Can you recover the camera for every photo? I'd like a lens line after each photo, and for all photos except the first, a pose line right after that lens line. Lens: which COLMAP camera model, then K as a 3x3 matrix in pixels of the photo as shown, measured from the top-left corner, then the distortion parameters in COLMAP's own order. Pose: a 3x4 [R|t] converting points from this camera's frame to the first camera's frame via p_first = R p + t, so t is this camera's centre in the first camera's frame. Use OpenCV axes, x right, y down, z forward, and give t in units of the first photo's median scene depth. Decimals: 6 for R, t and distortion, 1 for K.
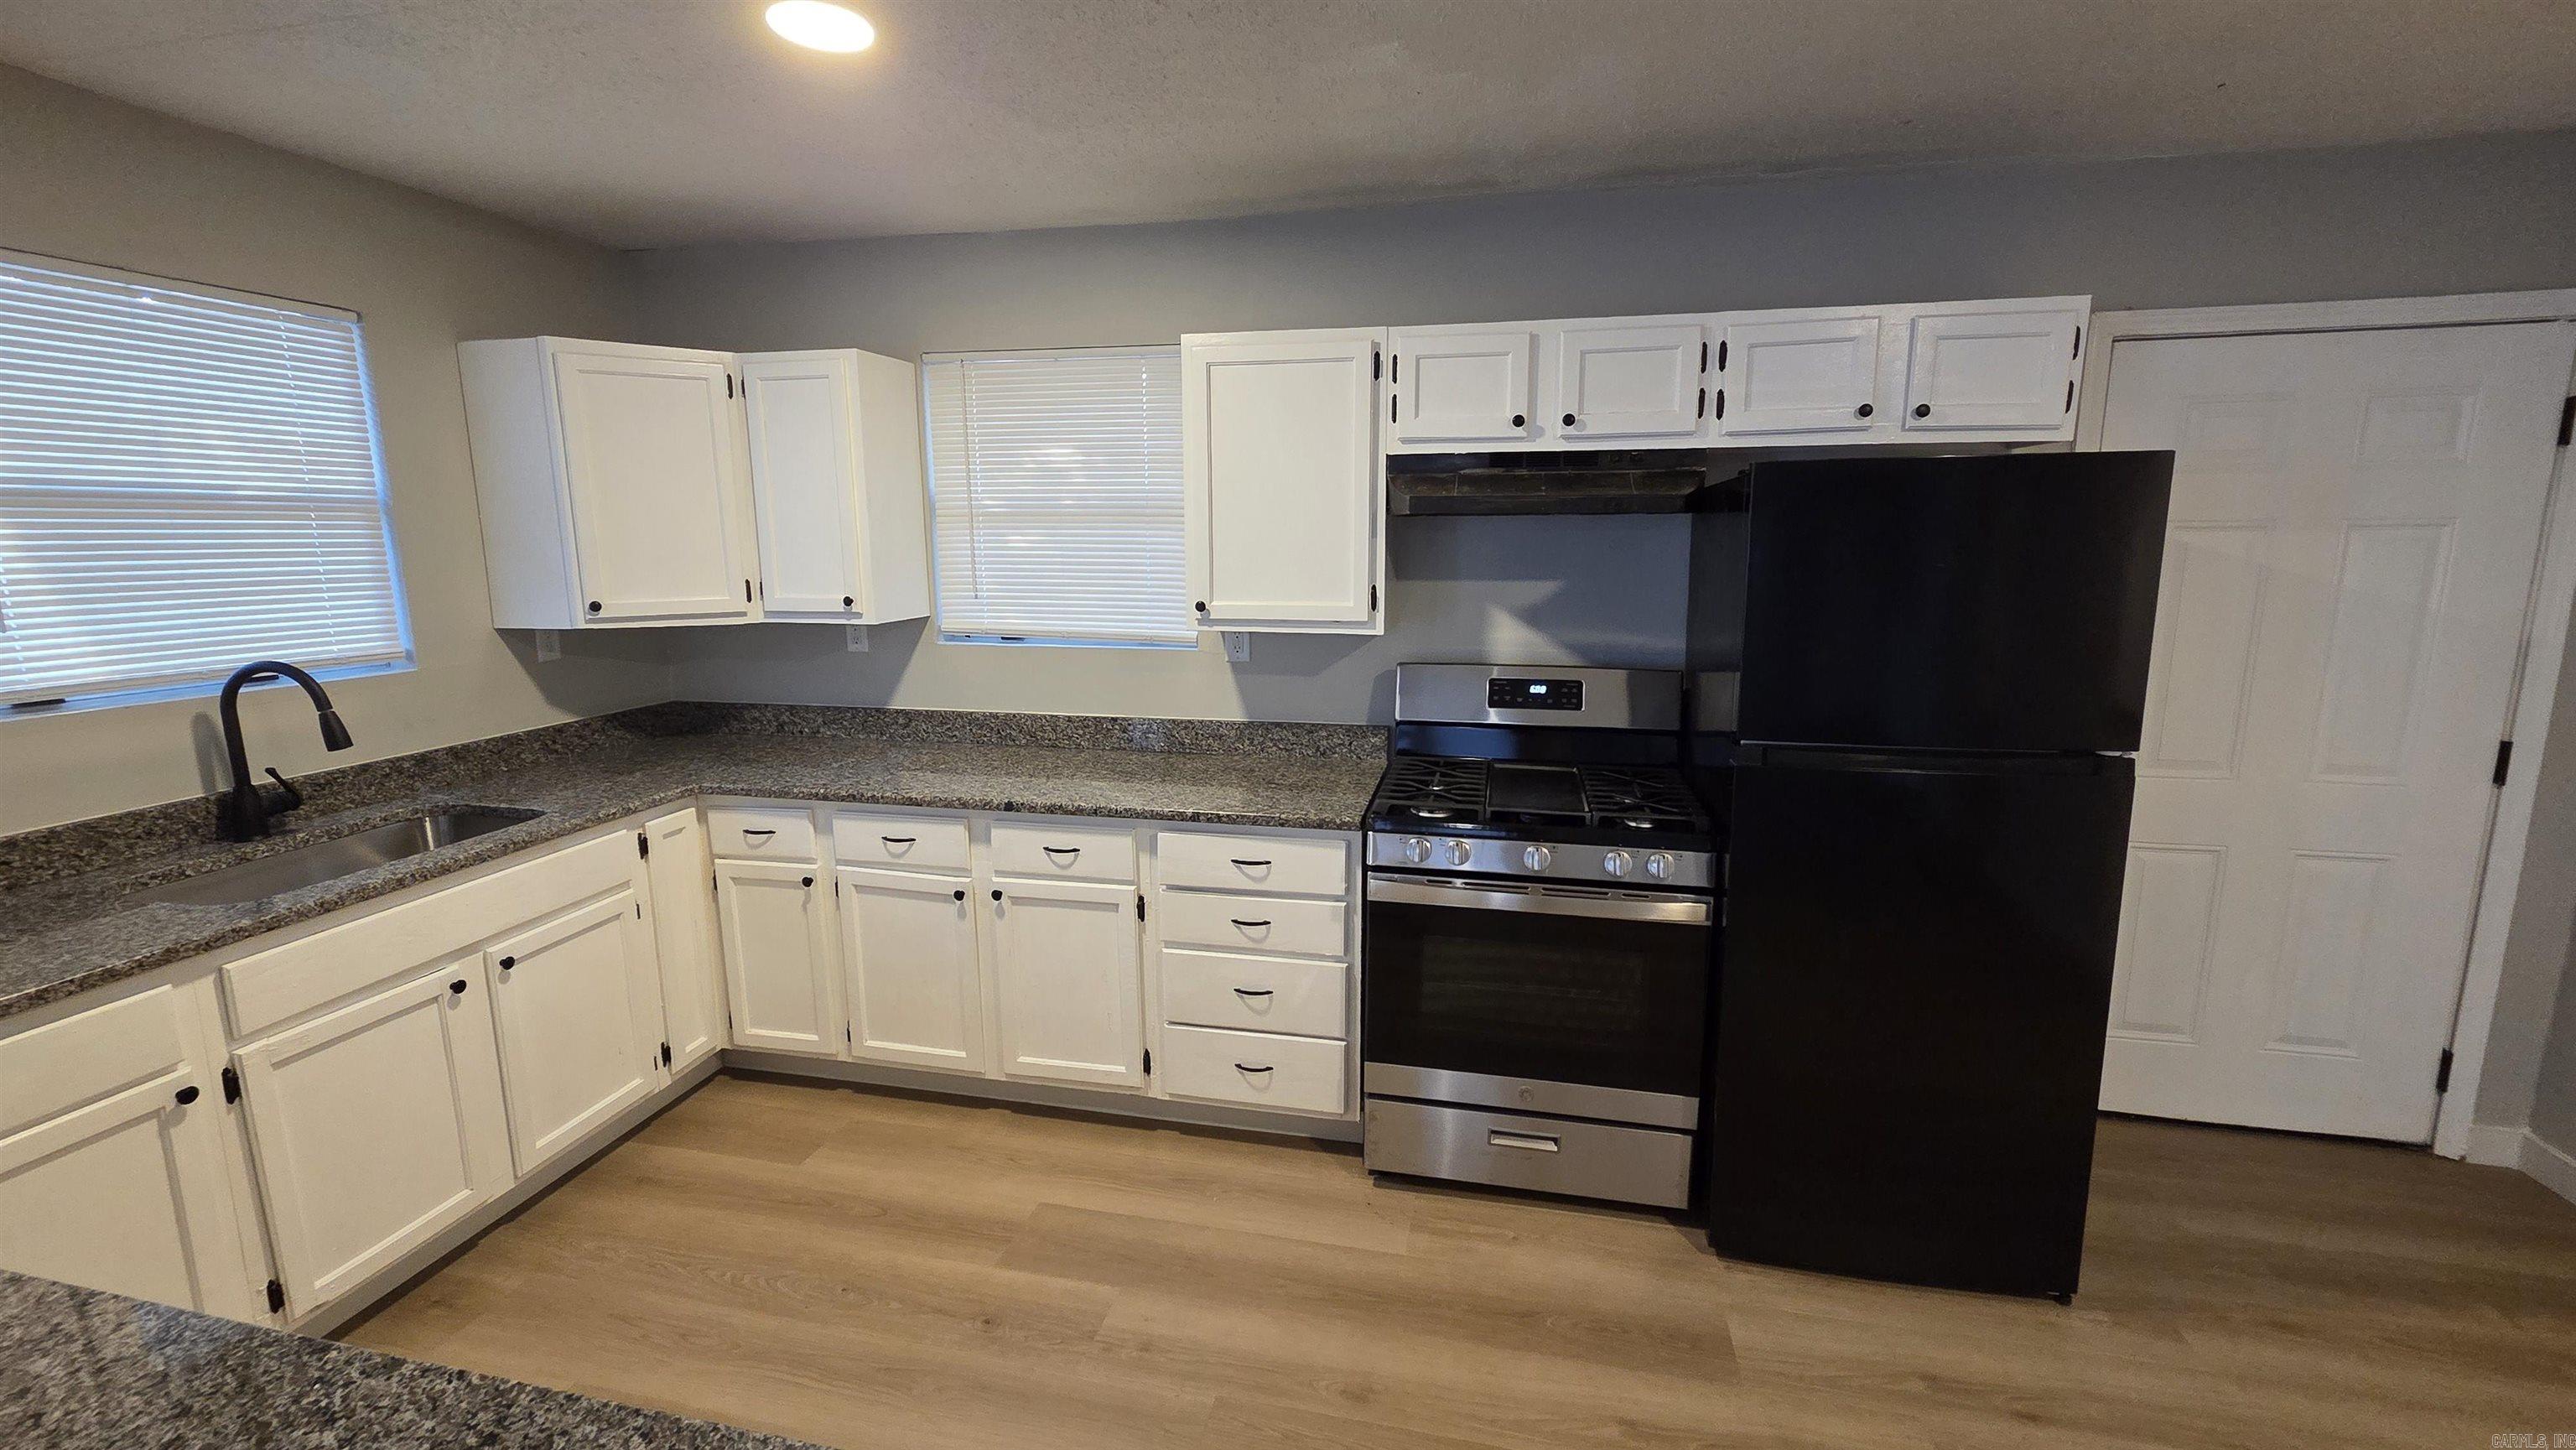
lens RADIAL K [[1050.7, 0, 1285.4], [0, 1050.7, 714.9], [0, 0, 1]] dist [0.003604, -0.001101]
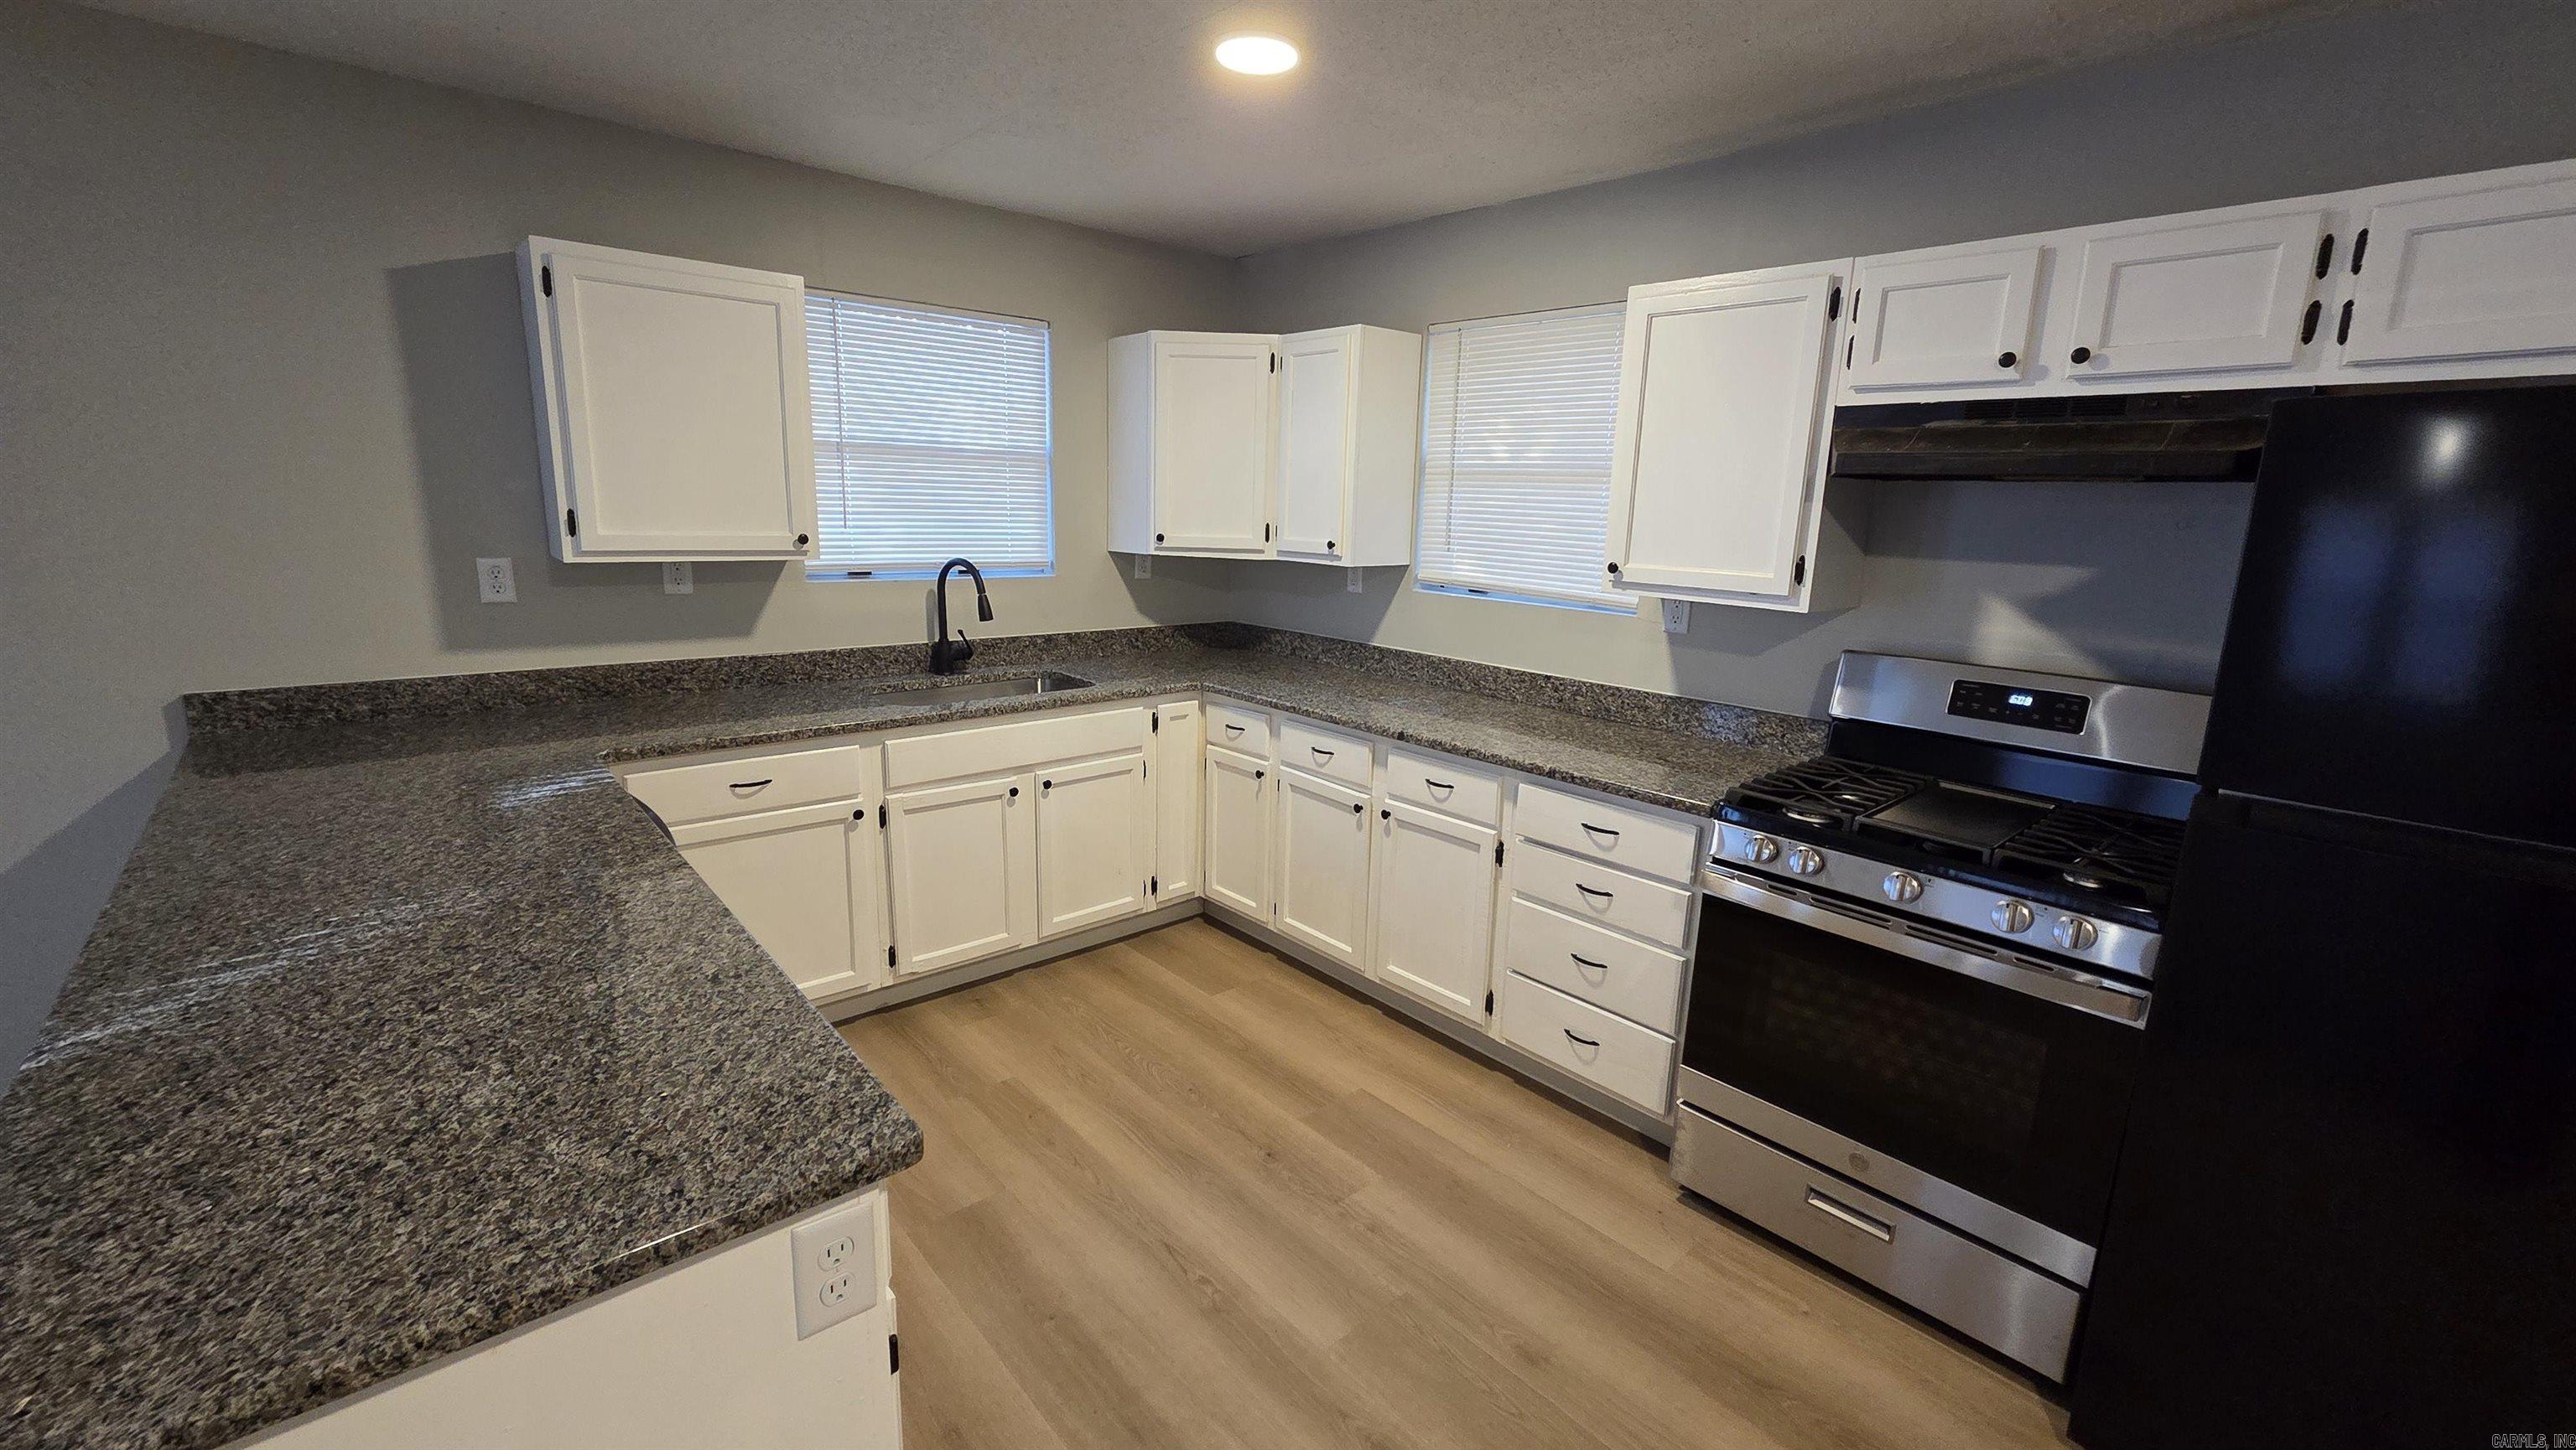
lens RADIAL K [[1050.7, 0, 1284.5], [0, 1050.7, 714.2], [0, 0, 1]] dist [0.003604, -0.001101]
pose [[0.809065, 0.145652, -0.569385, 0.263694], [-0.133408, 0.989029, 0.063433, 0.010948], [0.572377, 0.024639, 0.819620, 0.028080]]
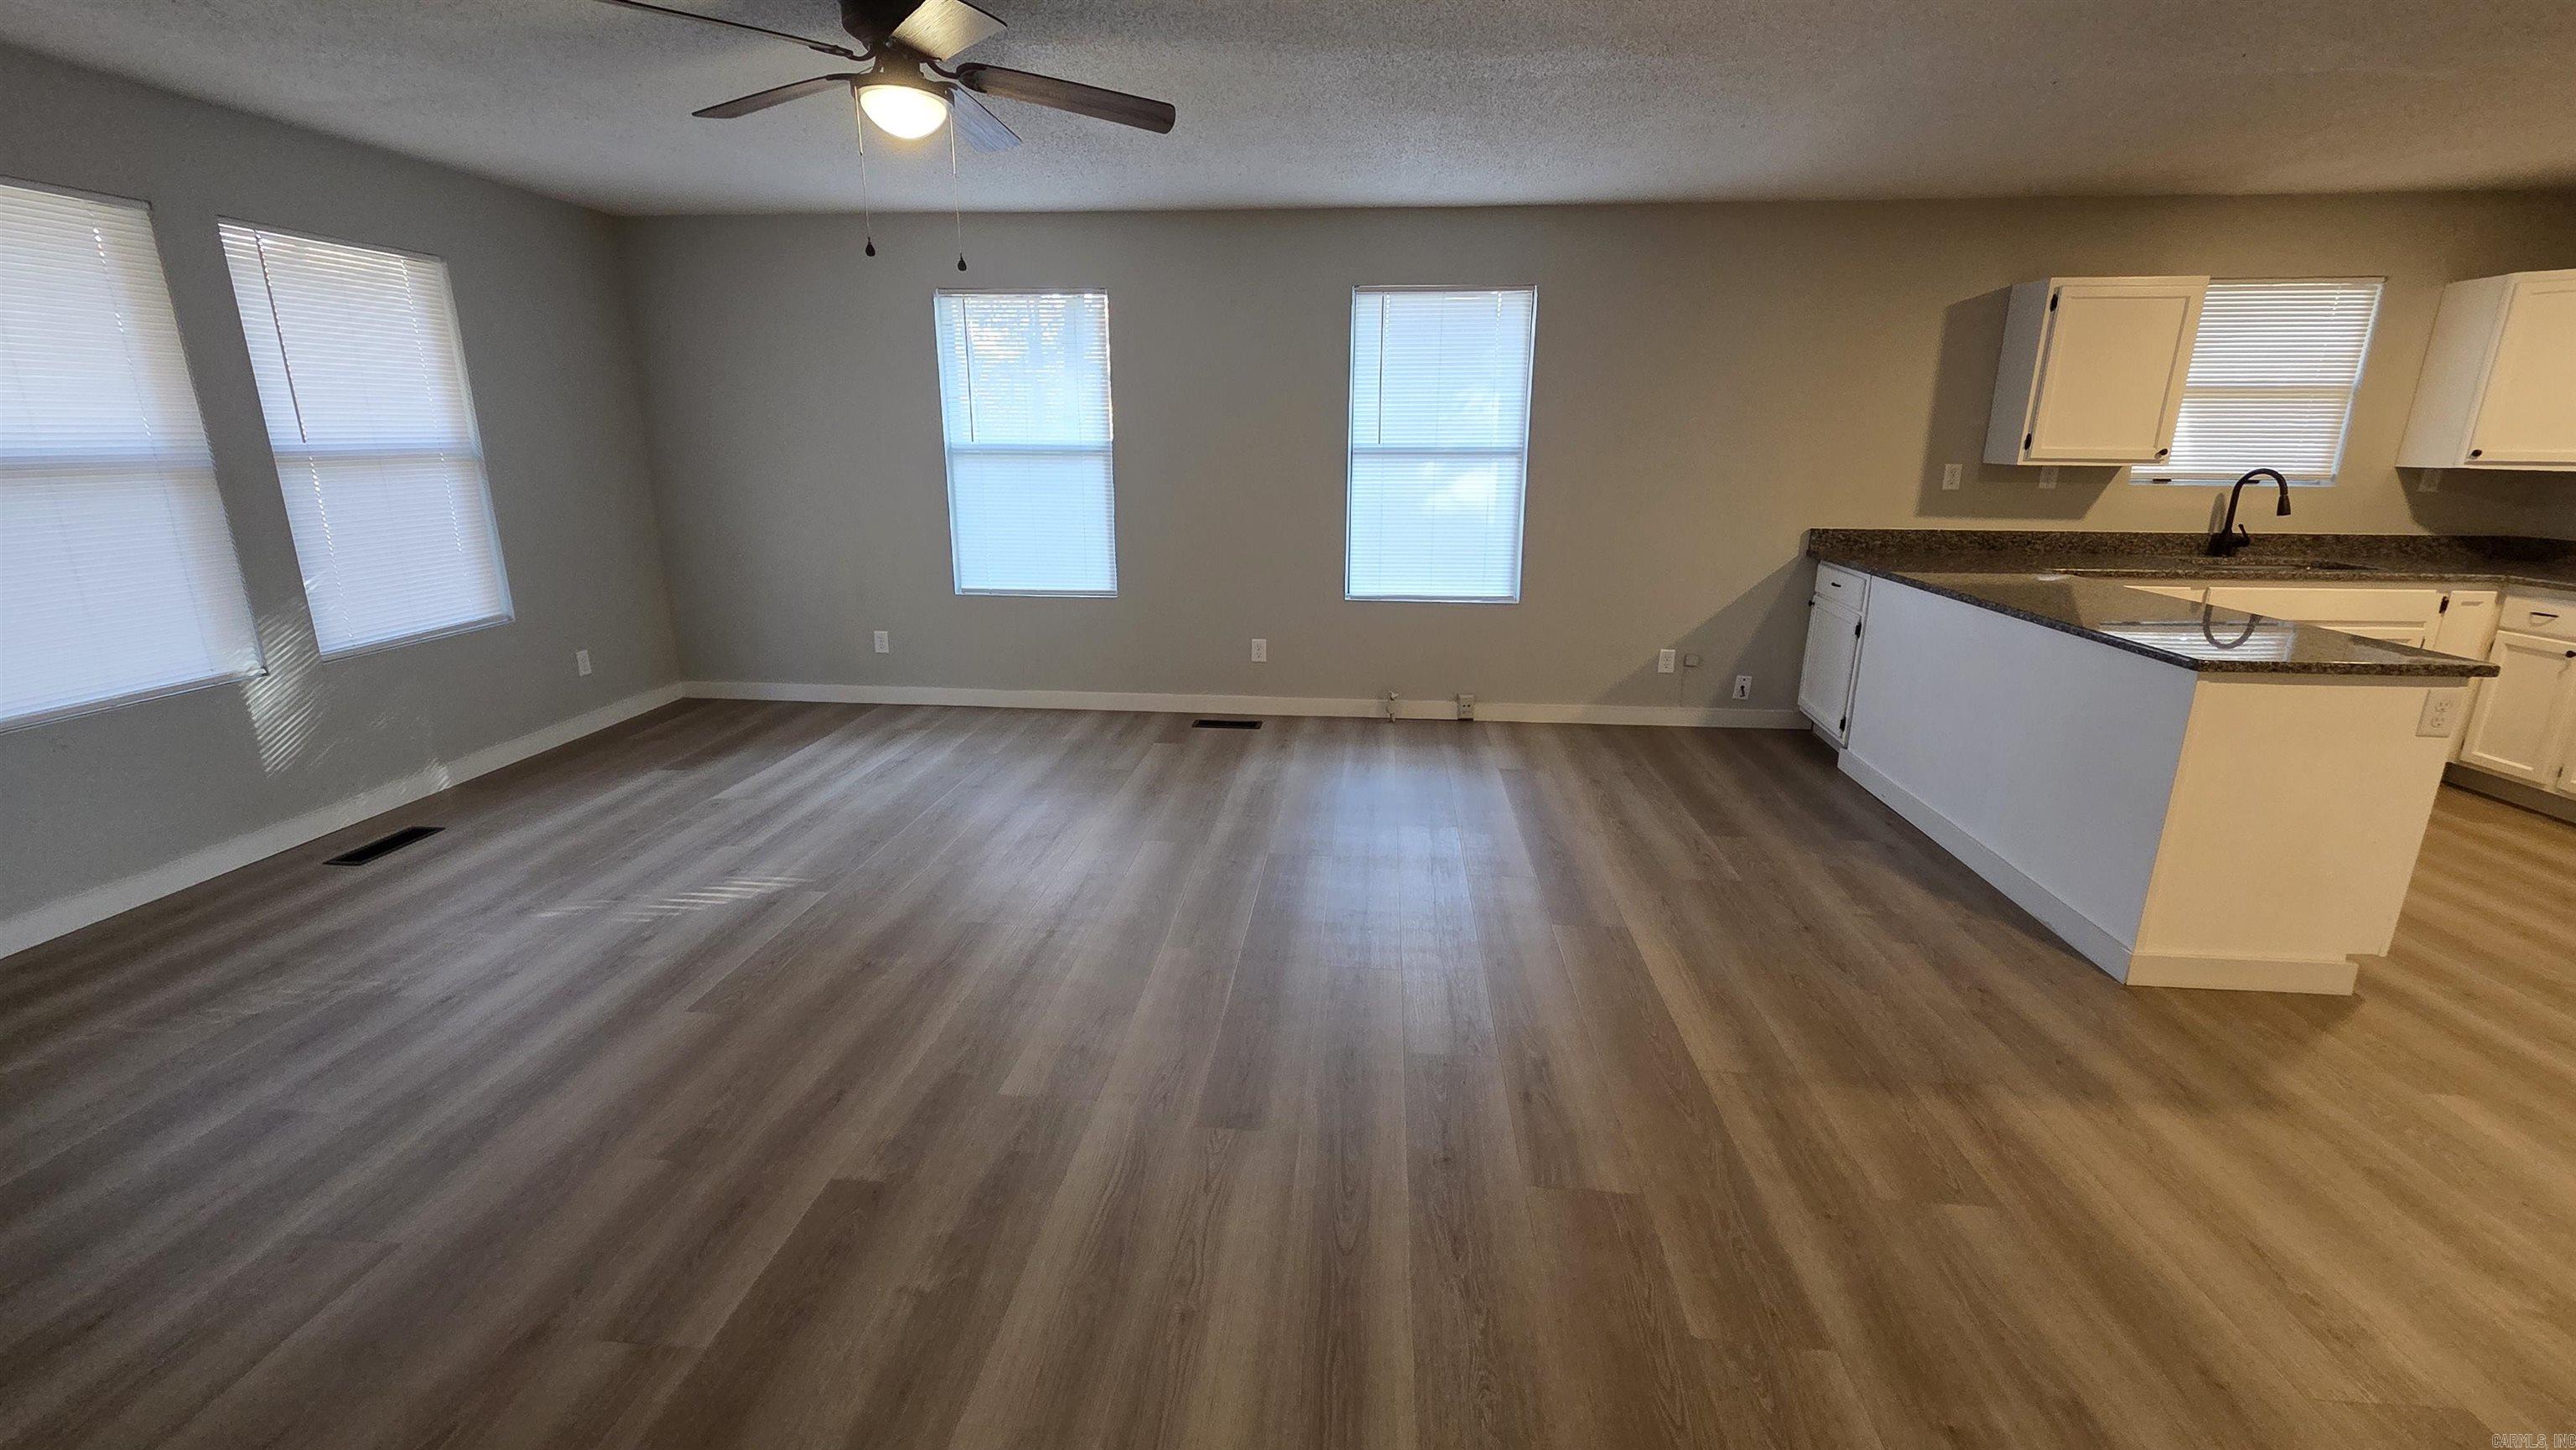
lens RADIAL K [[1050.7, 0, 1288.0], [0, 1050.7, 716.6], [0, 0, 1]] dist [0.003604, -0.001101]
pose [[0.128383, 0.262055, -0.956475, 0.746852], [-0.176161, 0.955145, 0.238045, 0.220143], [0.975953, 0.137933, 0.168788, -0.968229]]
